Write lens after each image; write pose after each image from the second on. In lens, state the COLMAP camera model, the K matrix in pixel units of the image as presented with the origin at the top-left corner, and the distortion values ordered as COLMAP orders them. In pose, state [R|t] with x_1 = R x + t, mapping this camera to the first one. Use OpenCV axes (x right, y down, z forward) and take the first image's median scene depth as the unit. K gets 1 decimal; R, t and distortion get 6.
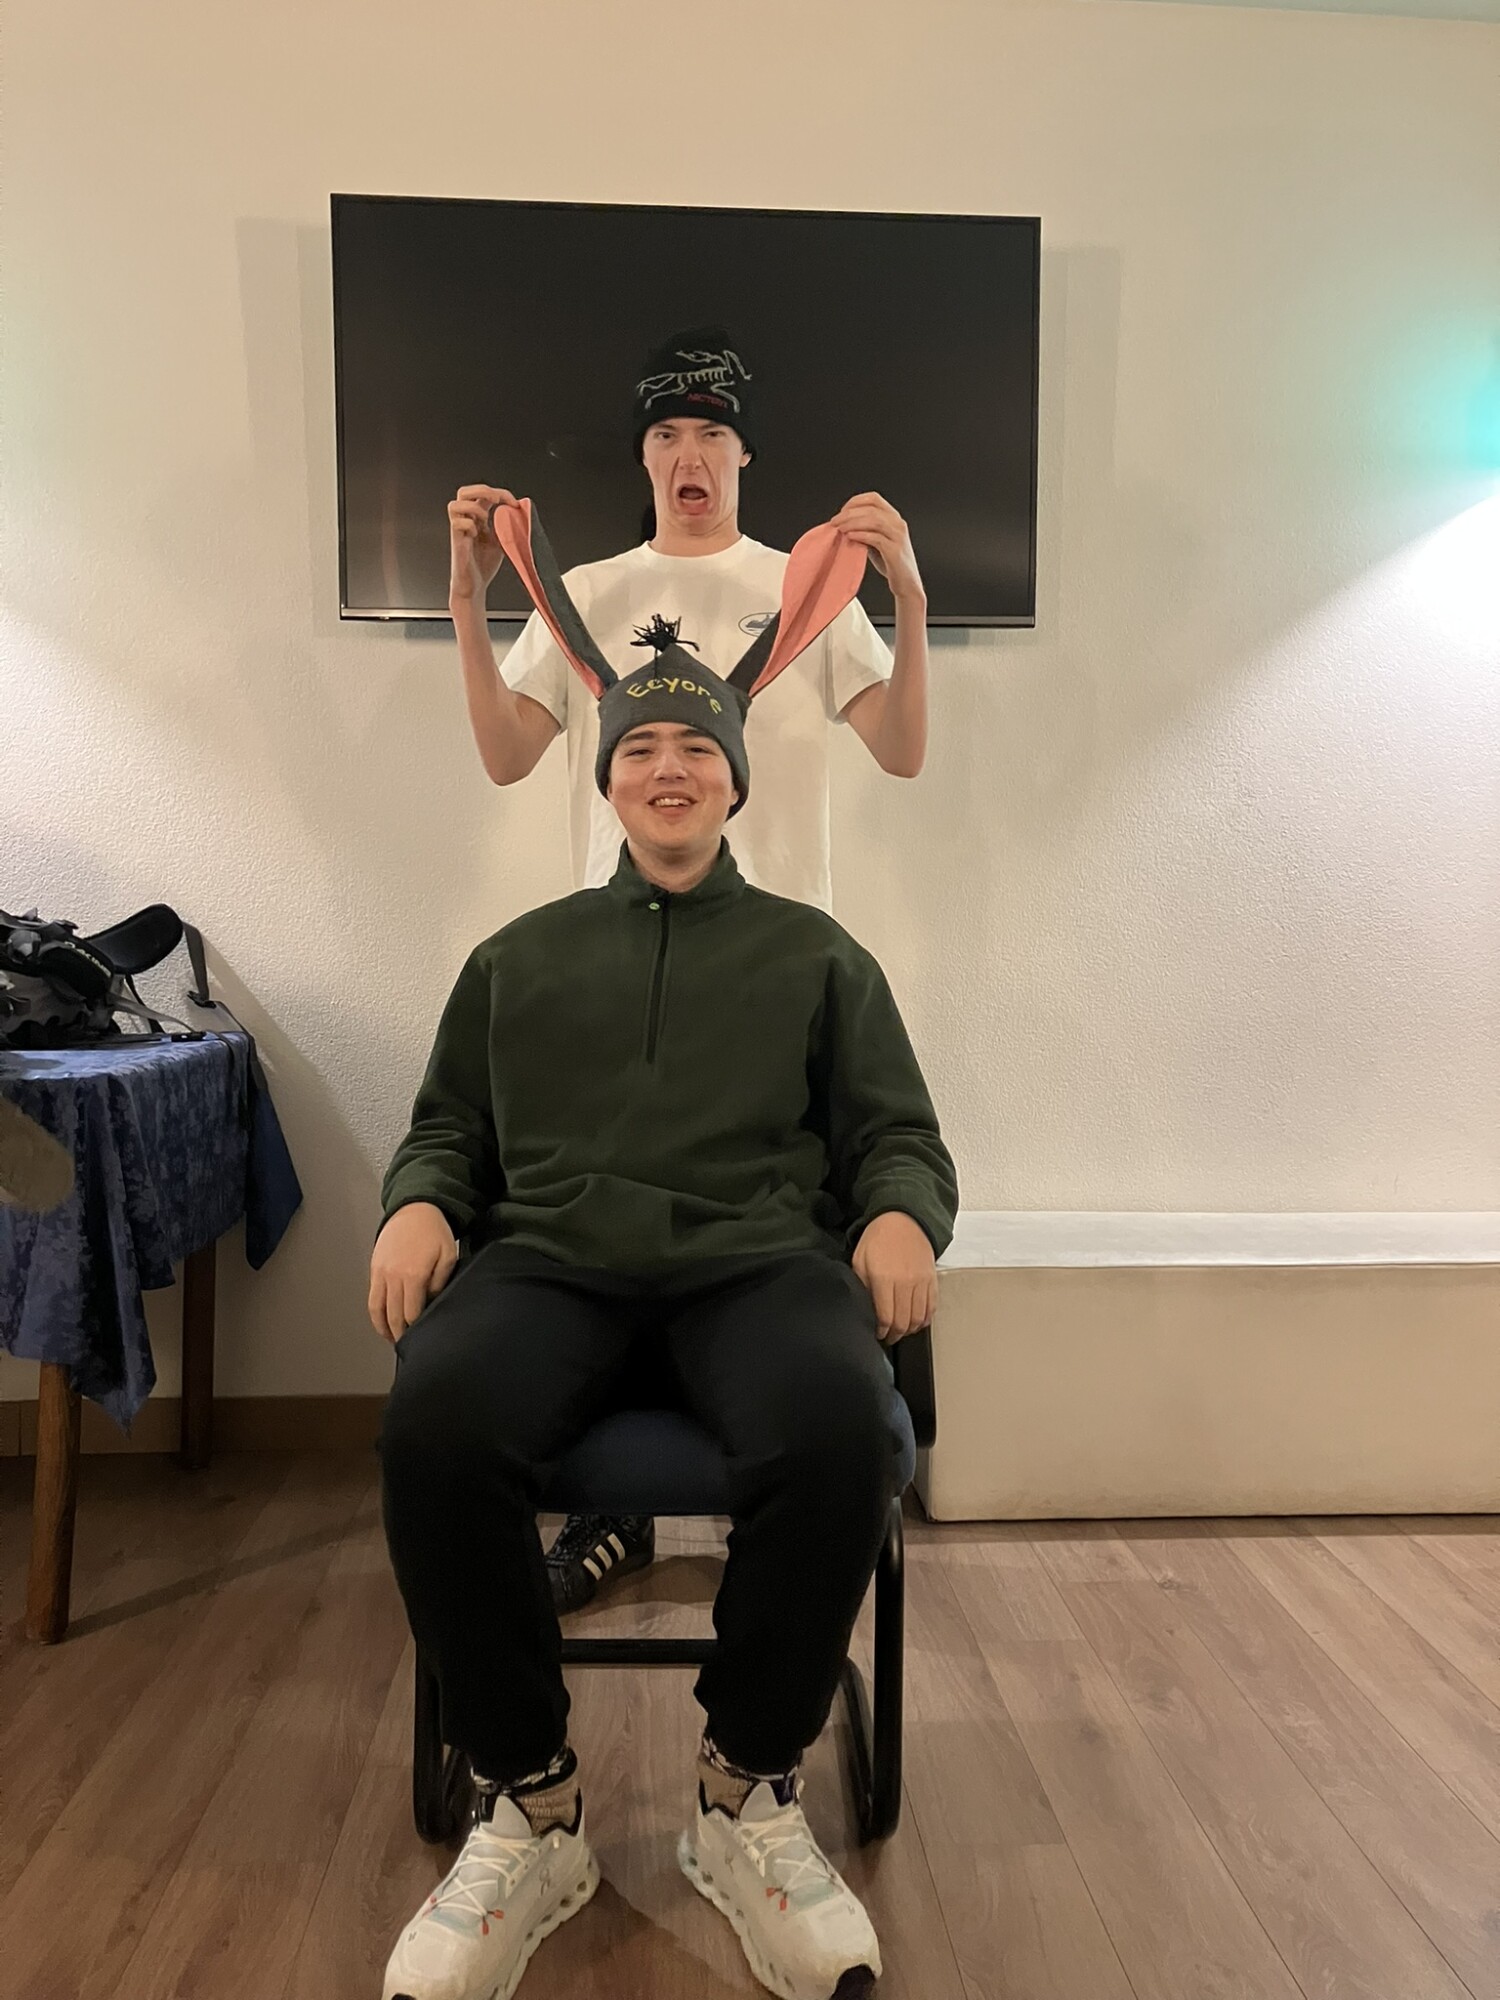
lens RADIAL K [[1628.1, 0, 747.2], [0, 1628.1, 988.4], [0, 0, 1]] dist [0.017932, -0.046388]
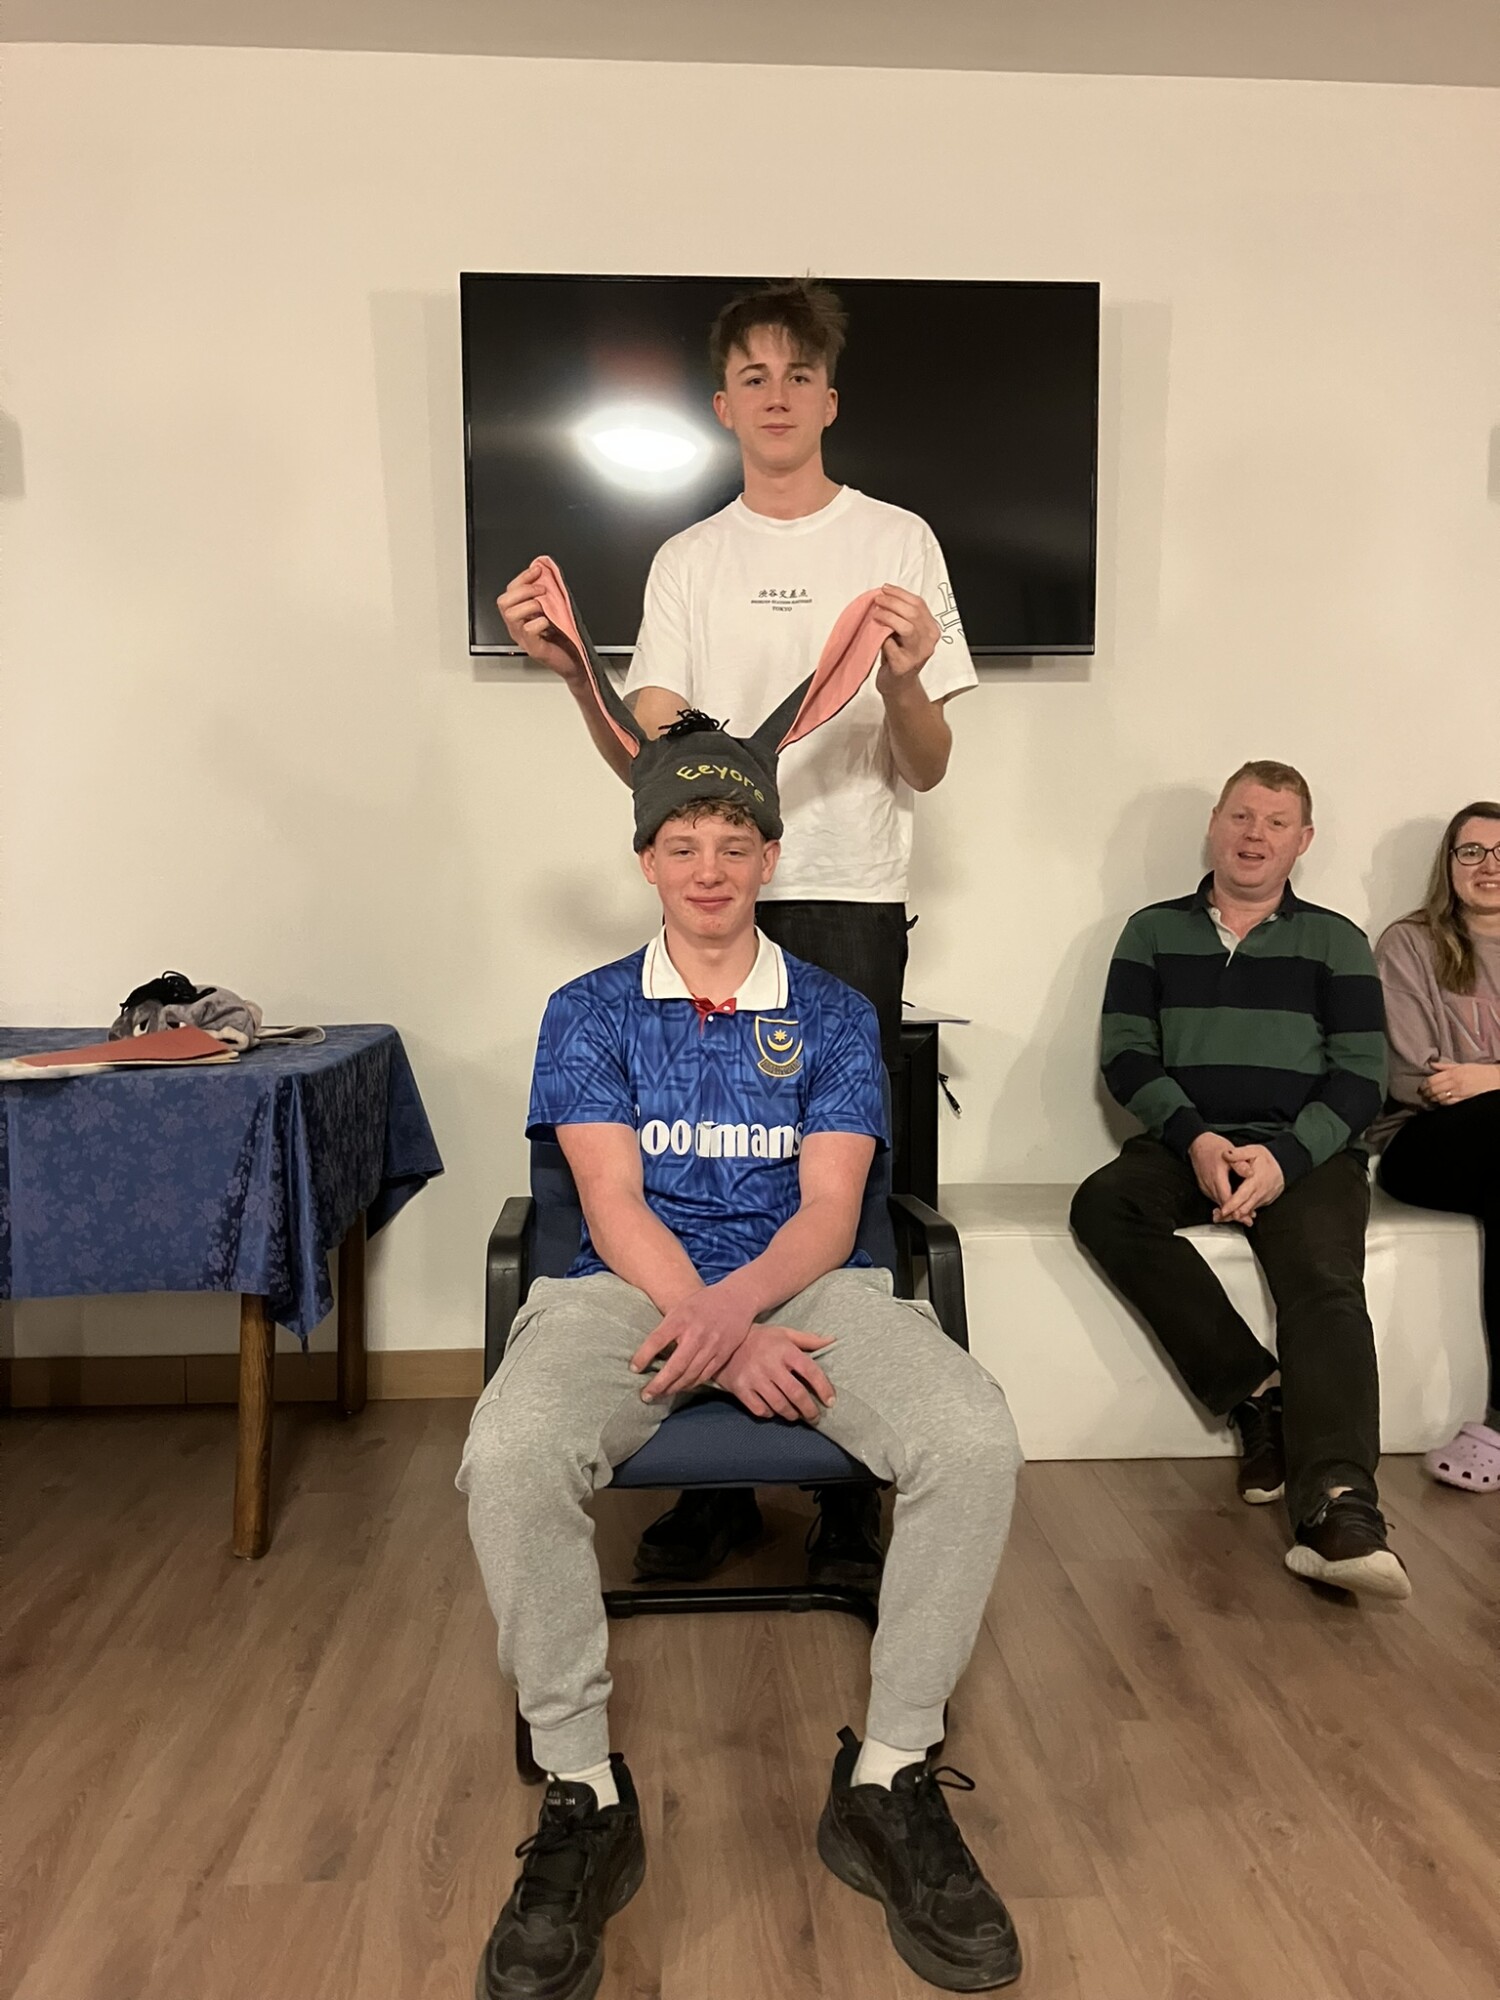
lens RADIAL K [[1628.1, 0, 747.1], [0, 1628.1, 960.9], [0, 0, 1]] dist [0.017932, -0.046388]
pose [[0.999904, -0.007775, -0.011485, -0.071262], [0.007856, 0.999944, 0.007099, -0.033467], [0.011429, -0.007189, 0.999909, -0.164058]]
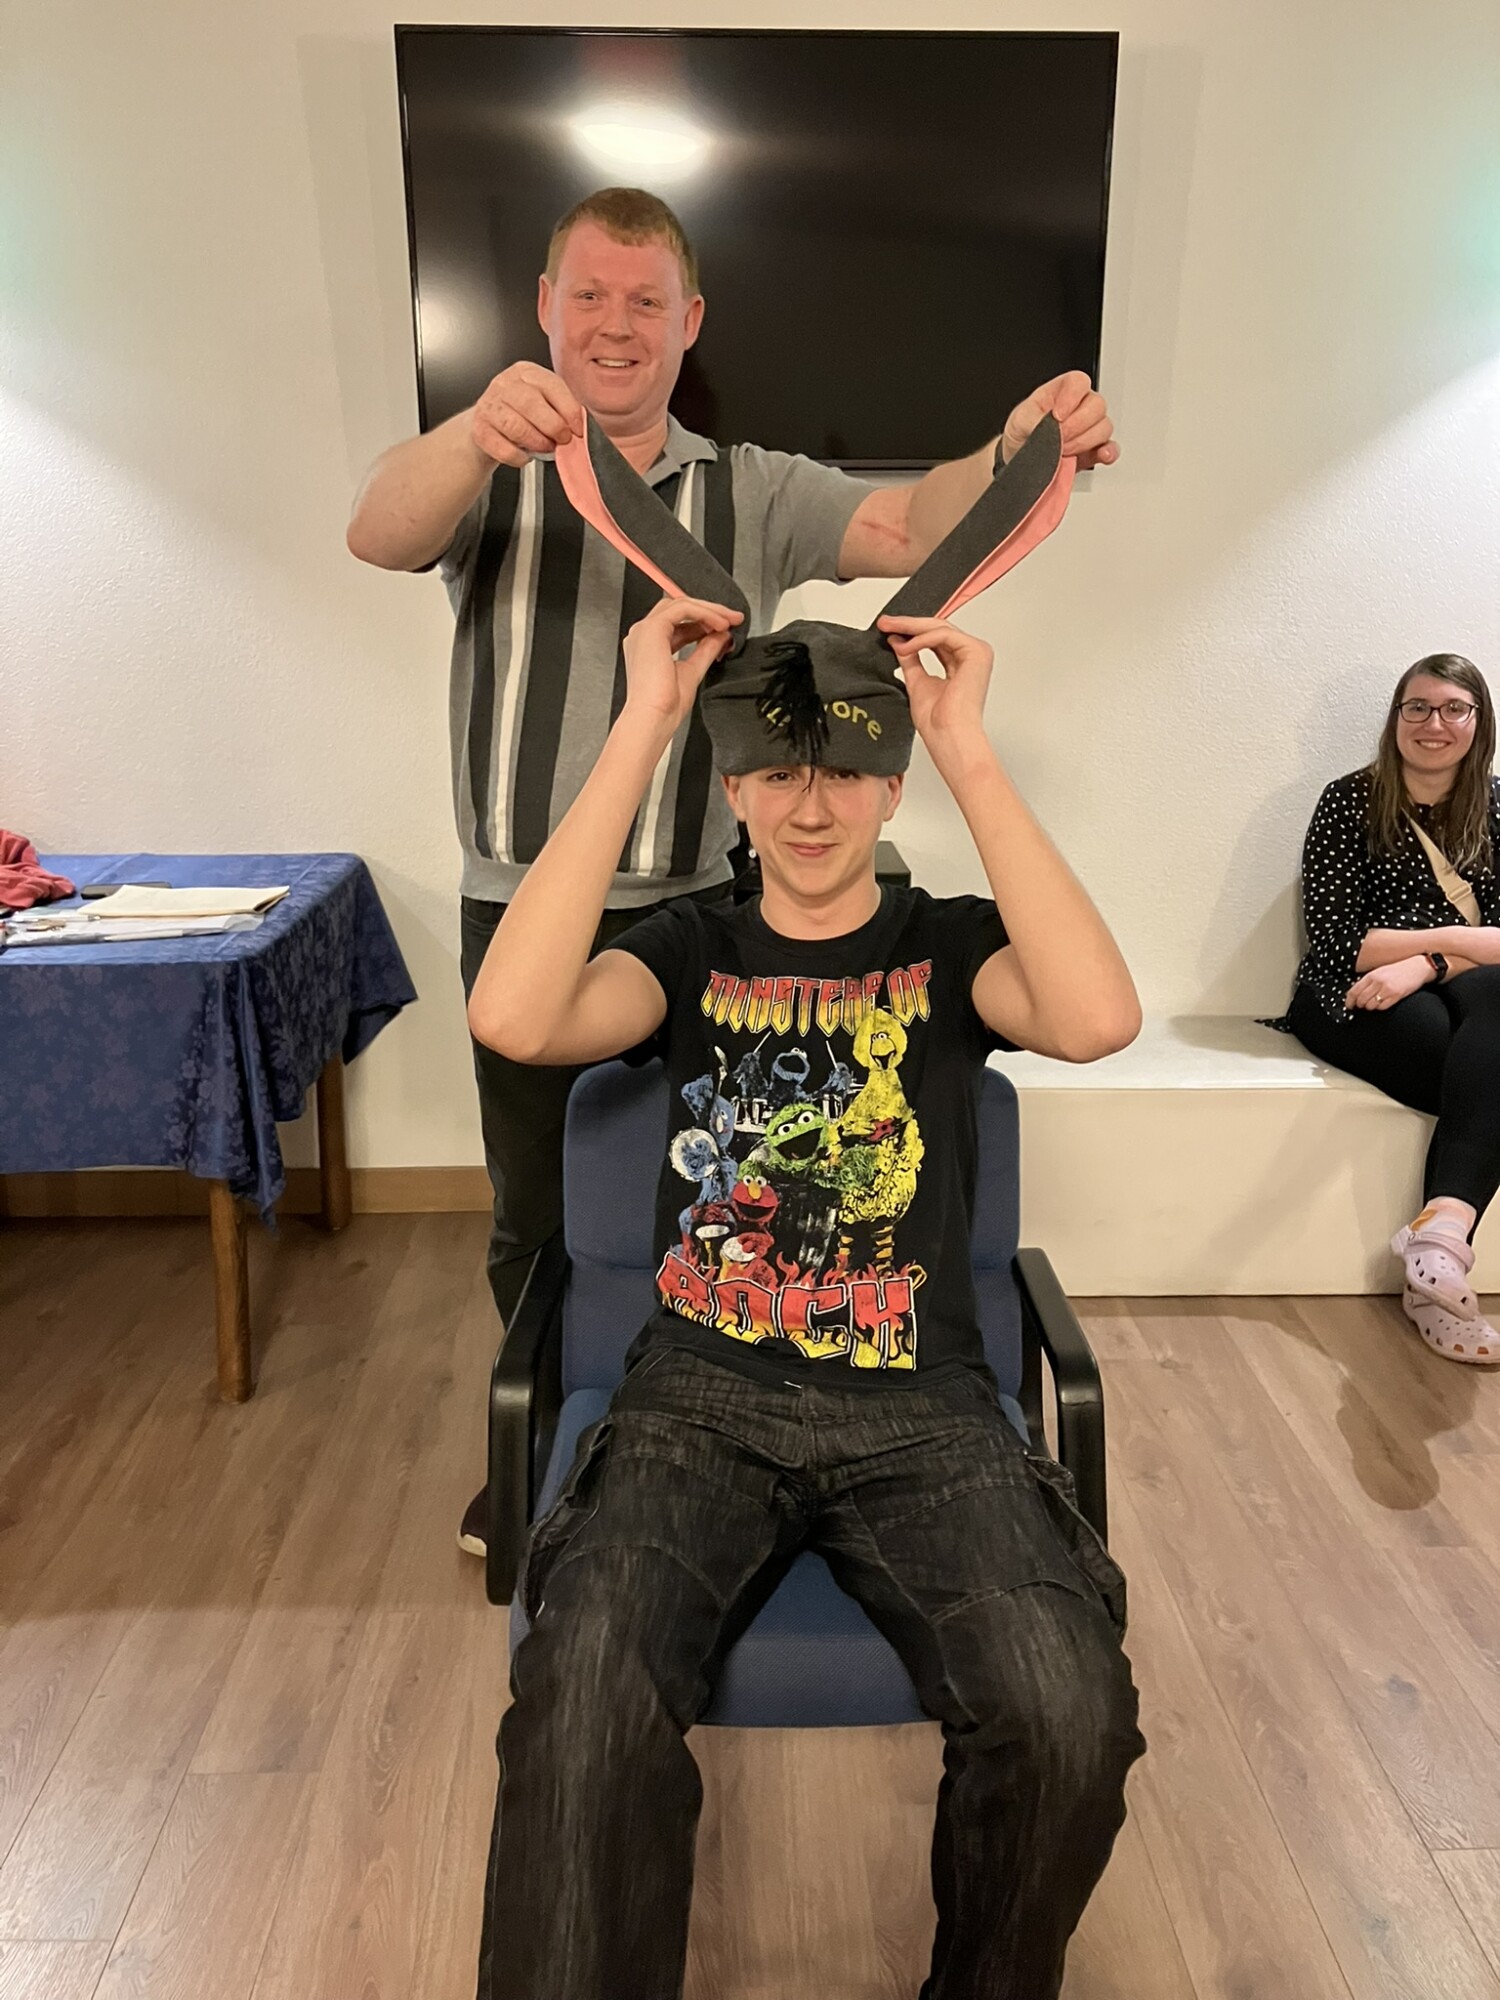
lens RADIAL K [[1628.1, 0, 743.0], [0, 1628.1, 989.6], [0, 0, 1]] dist [0.017932, -0.046388]
pose [[0.999423, 0.004912, -0.033623, -0.011618], [0.002529, 0.975999, 0.217761, -0.185363], [0.033885, -0.217720, 0.975423, -0.118644]]
